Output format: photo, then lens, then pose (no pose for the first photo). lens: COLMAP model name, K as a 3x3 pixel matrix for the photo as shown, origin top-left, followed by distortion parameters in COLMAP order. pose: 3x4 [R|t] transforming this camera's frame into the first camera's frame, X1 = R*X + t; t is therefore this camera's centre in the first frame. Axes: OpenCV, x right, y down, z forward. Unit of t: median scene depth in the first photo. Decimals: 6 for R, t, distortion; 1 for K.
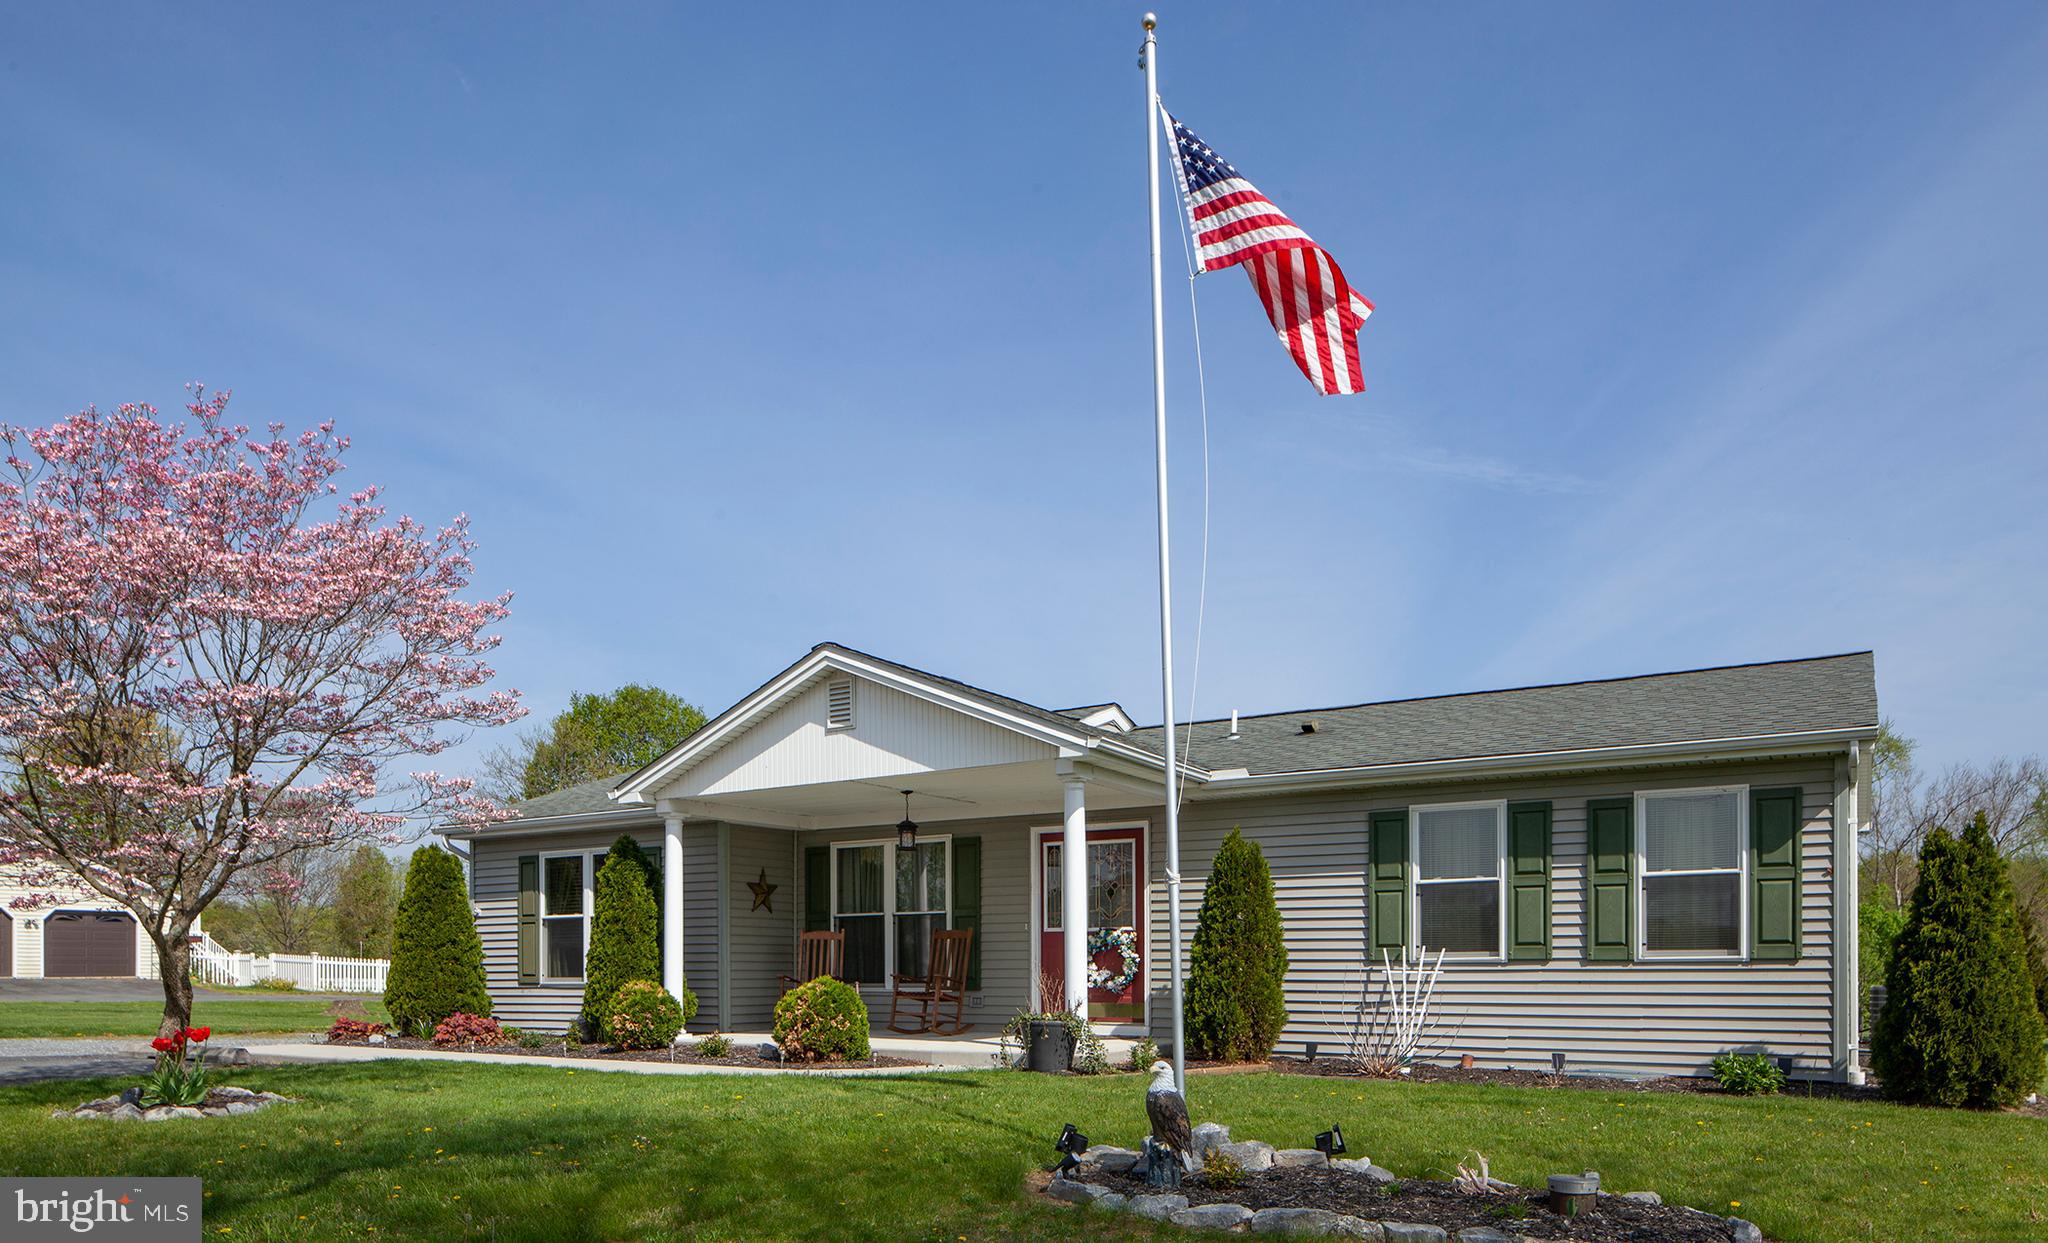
lens RADIAL K [[1409.4, 0, 1005.9], [0, 1409.4, 937.6], [0, 0, 1]] dist [-0.008467, 0.006508]
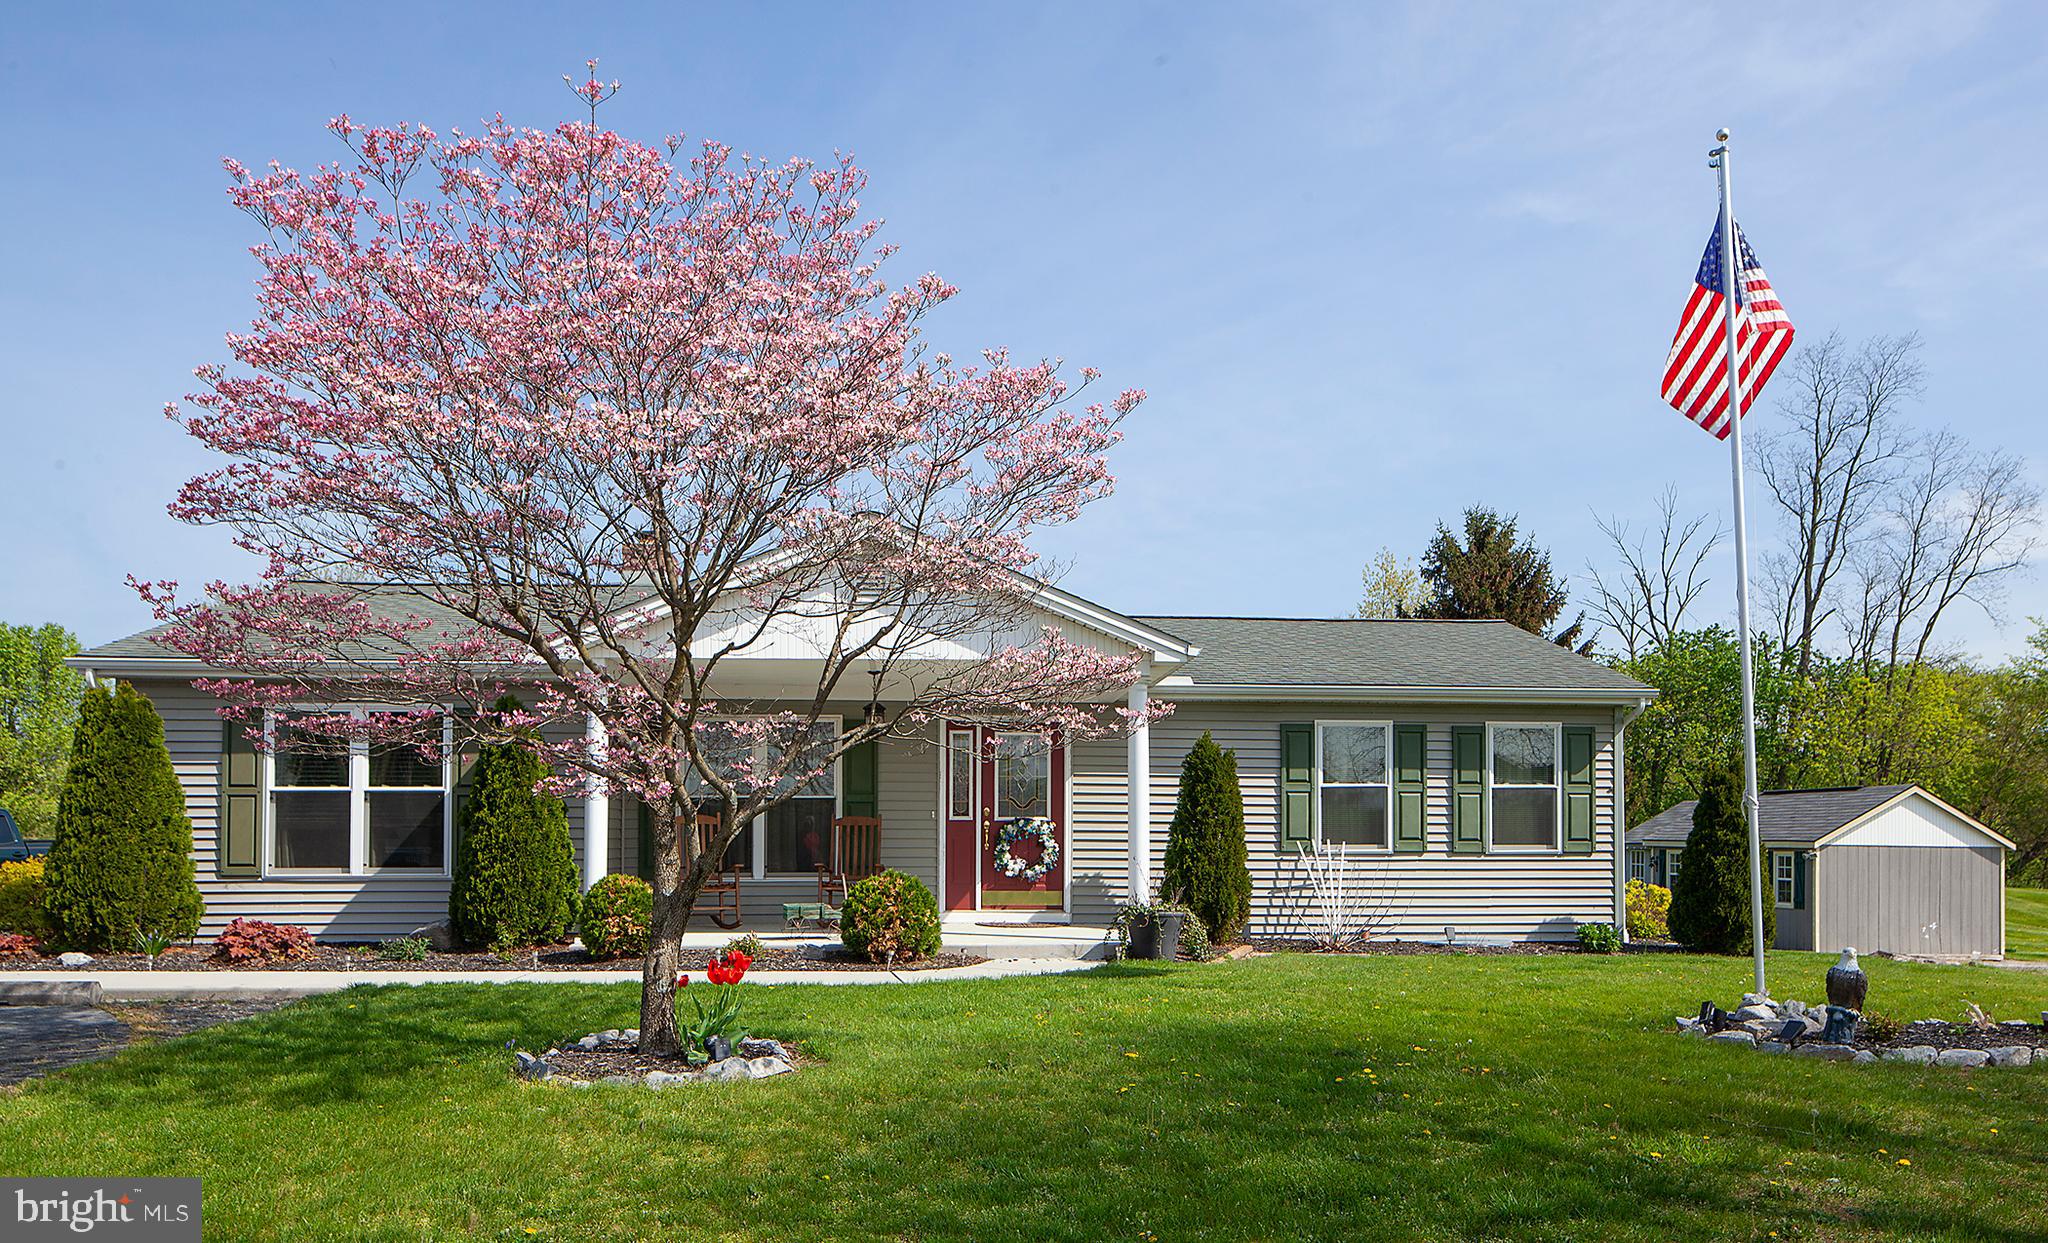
lens RADIAL K [[1409.4, 0, 1033.3], [0, 1409.4, 733.0], [0, 0, 1]] dist [-0.008467, 0.006508]
pose [[0.804699, 0.050805, 0.591505, -0.540358], [-0.016541, 0.997864, -0.063204, -0.003831], [-0.593452, 0.041076, 0.803821, 0.169284]]
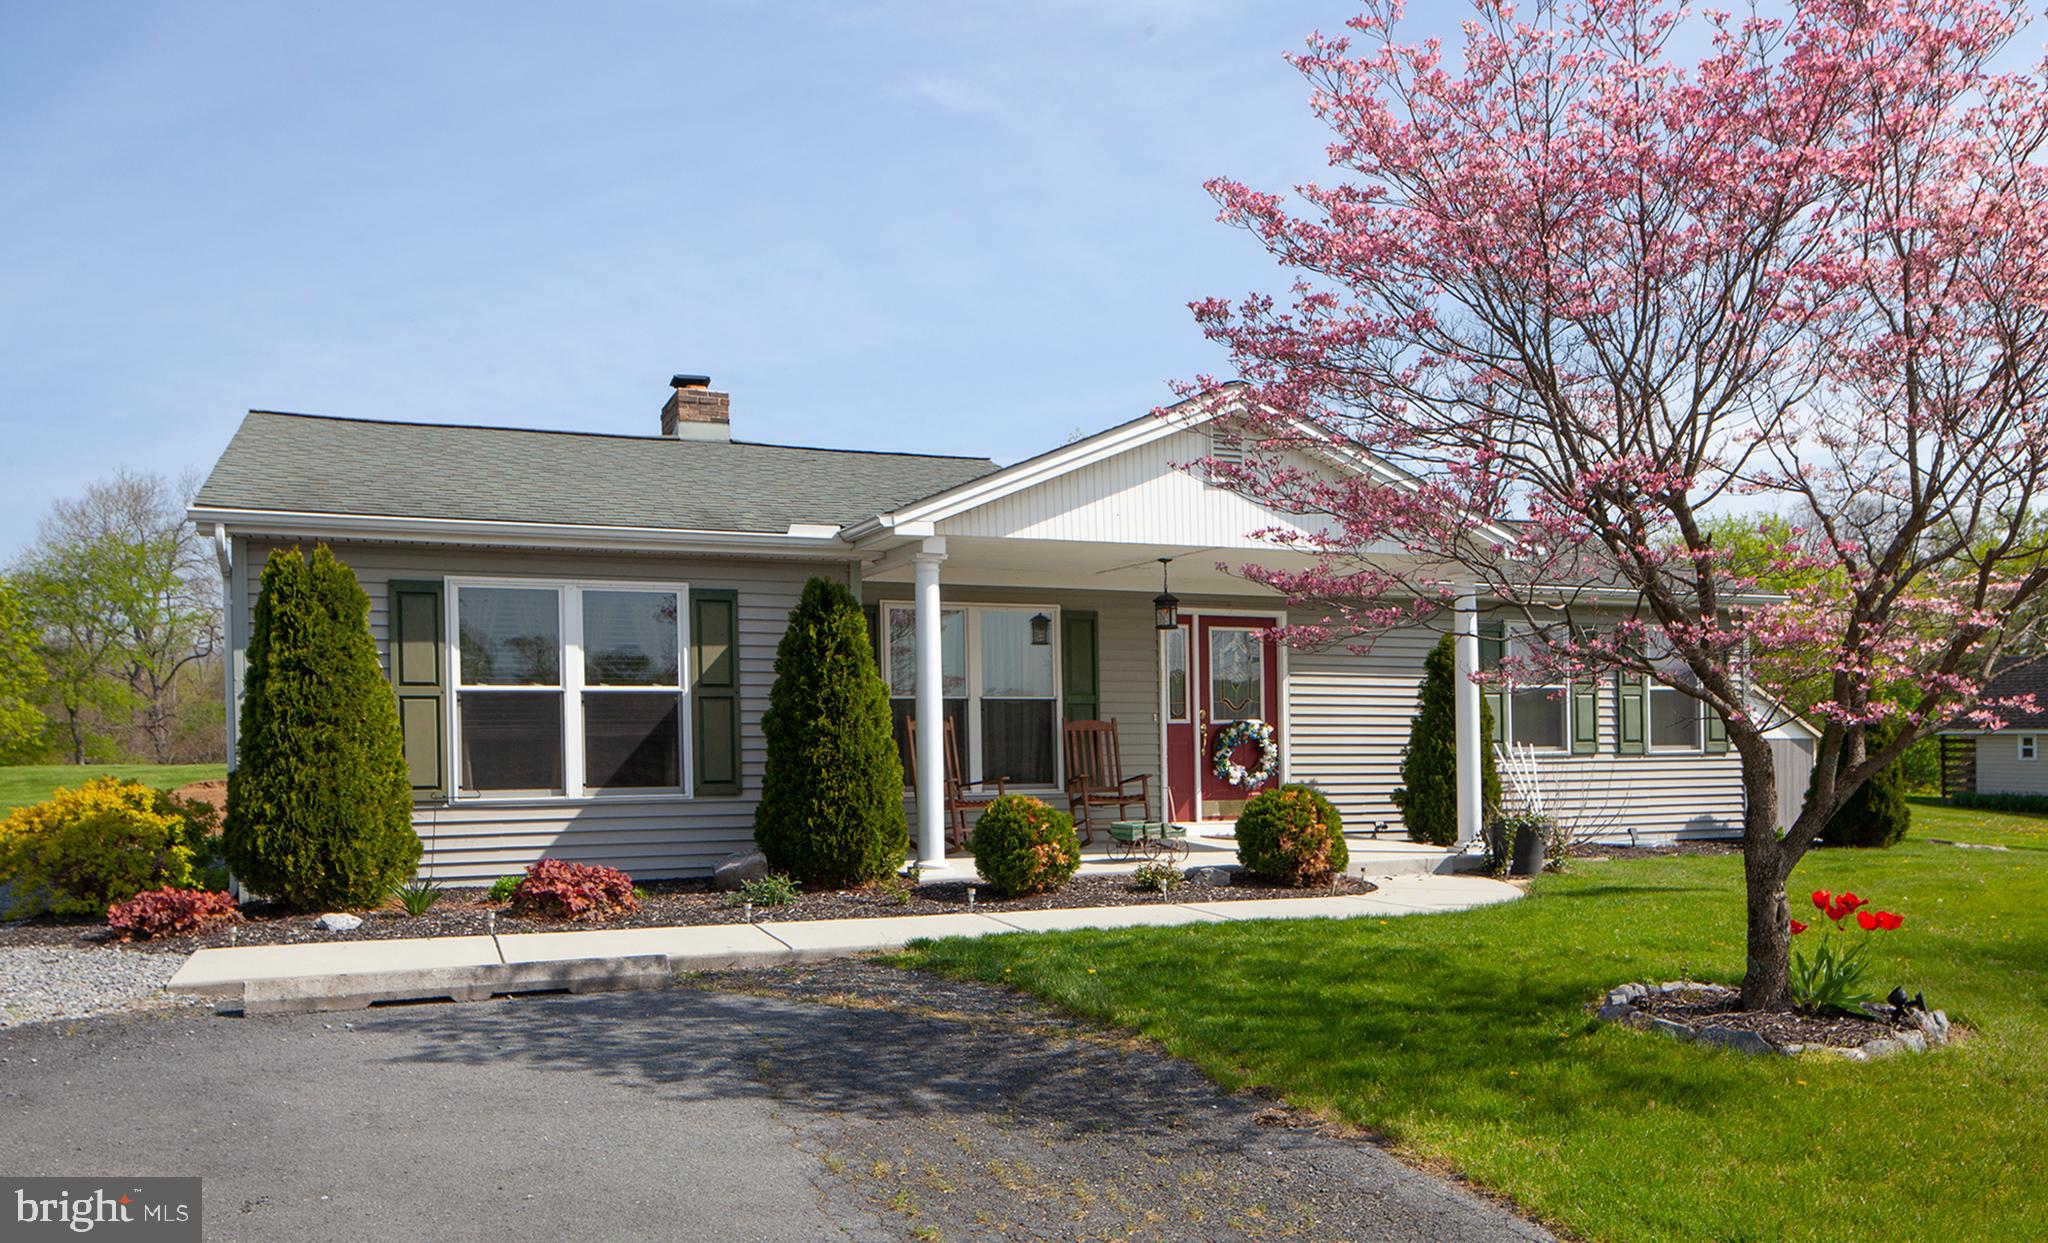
lens RADIAL K [[1503.9, 0, 1038.9], [0, 1503.9, 628.7], [0, 0, 1]] dist [-0.002280, -0.002594]
pose [[0.588104, 0.056402, 0.806816, -0.835904], [-0.015246, 0.998161, -0.058665, -0.007270], [-0.808642, 0.022200, 0.587883, 0.522735]]
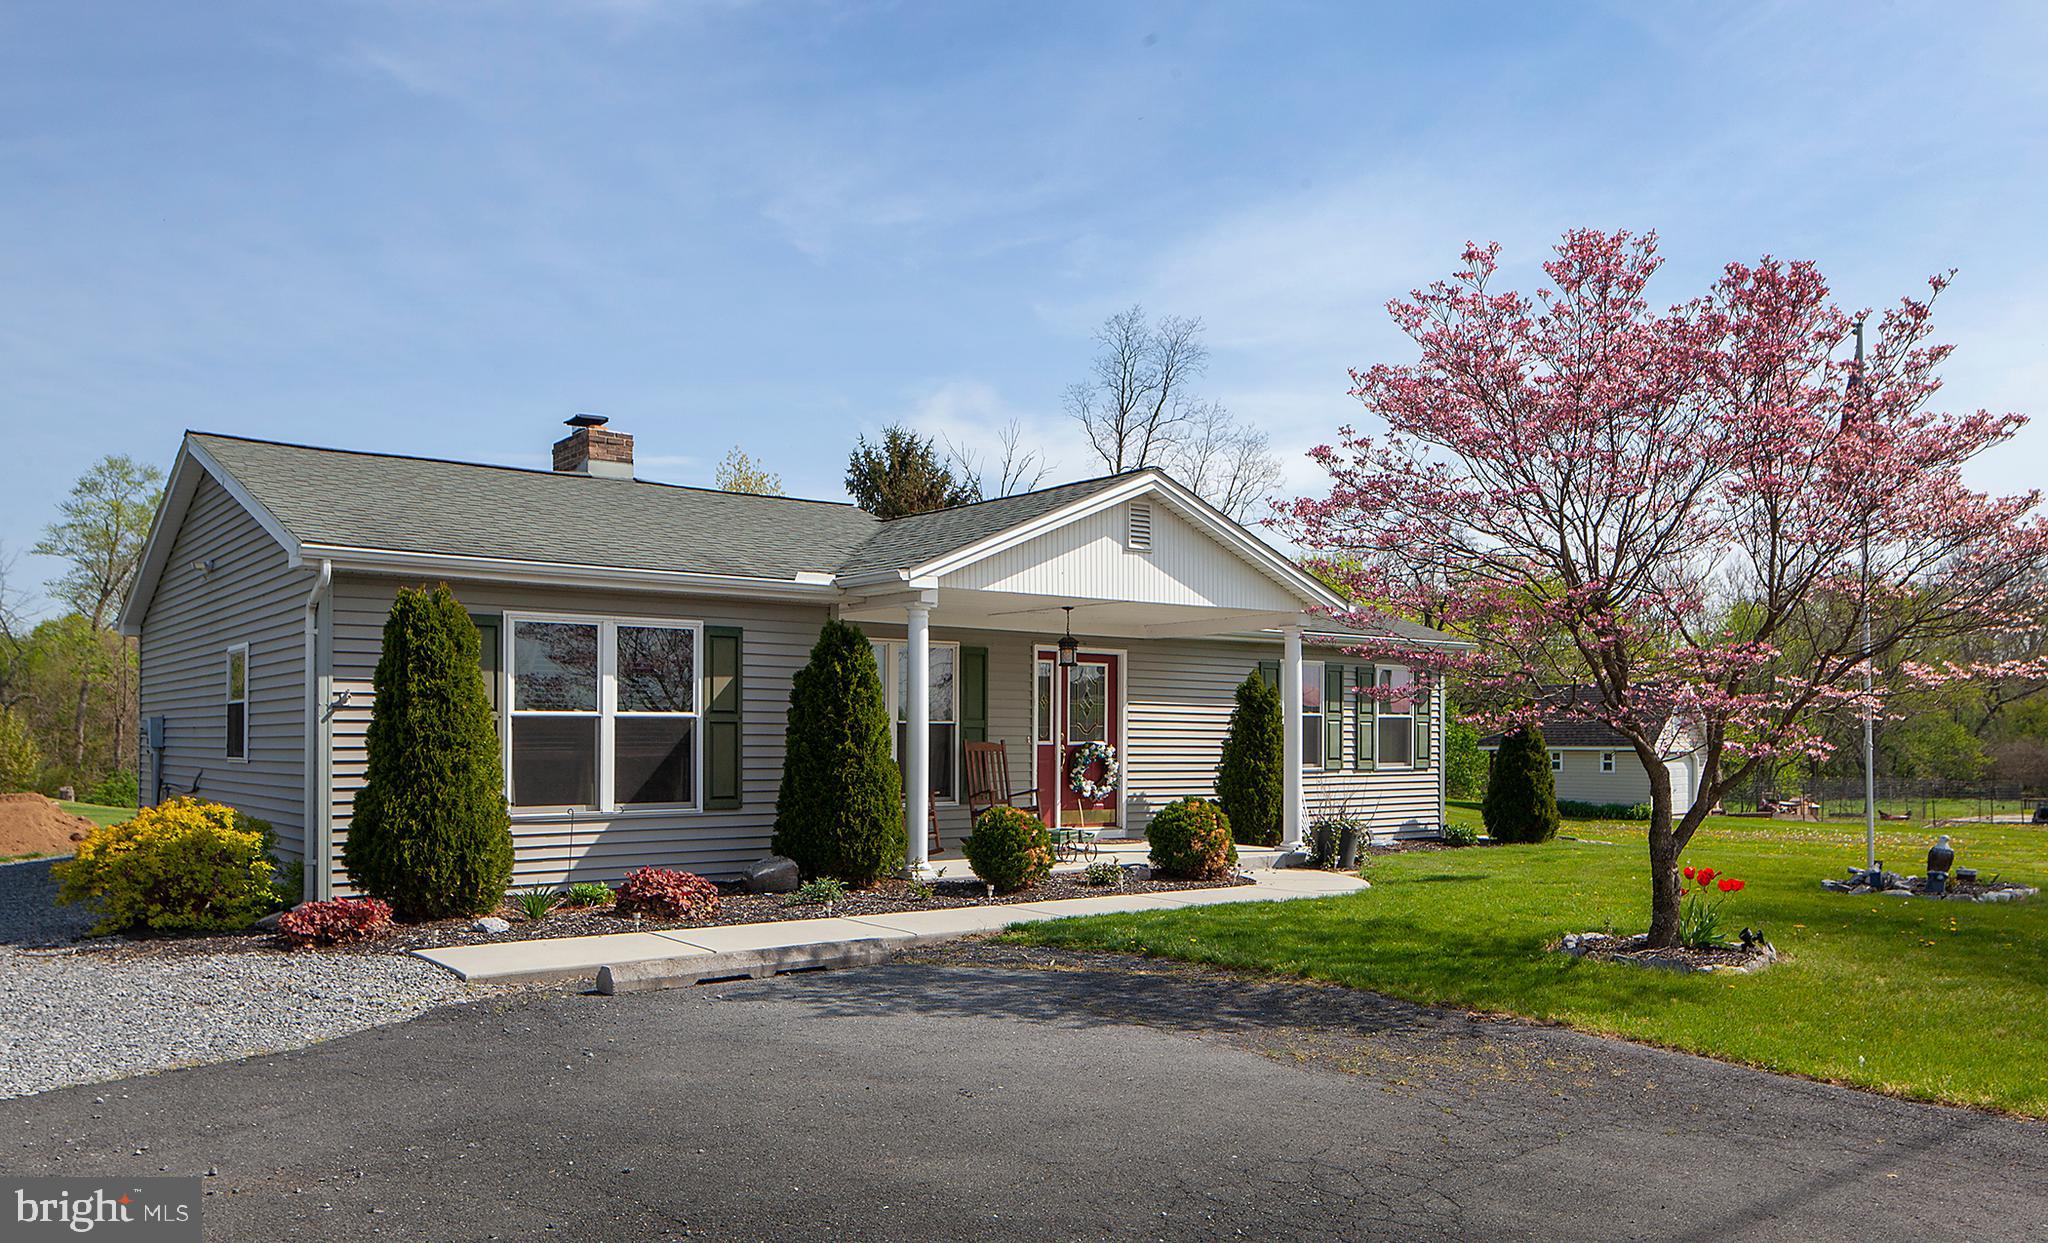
lens RADIAL K [[1503.9, 0, 1020.8], [0, 1503.9, 621.2], [0, 0, 1]] dist [-0.002280, -0.002594]
pose [[0.337632, 0.078691, 0.937983, -1.081648], [-0.021603, 0.996885, -0.075857, -0.011090], [-0.941030, 0.005348, 0.338280, 0.659069]]
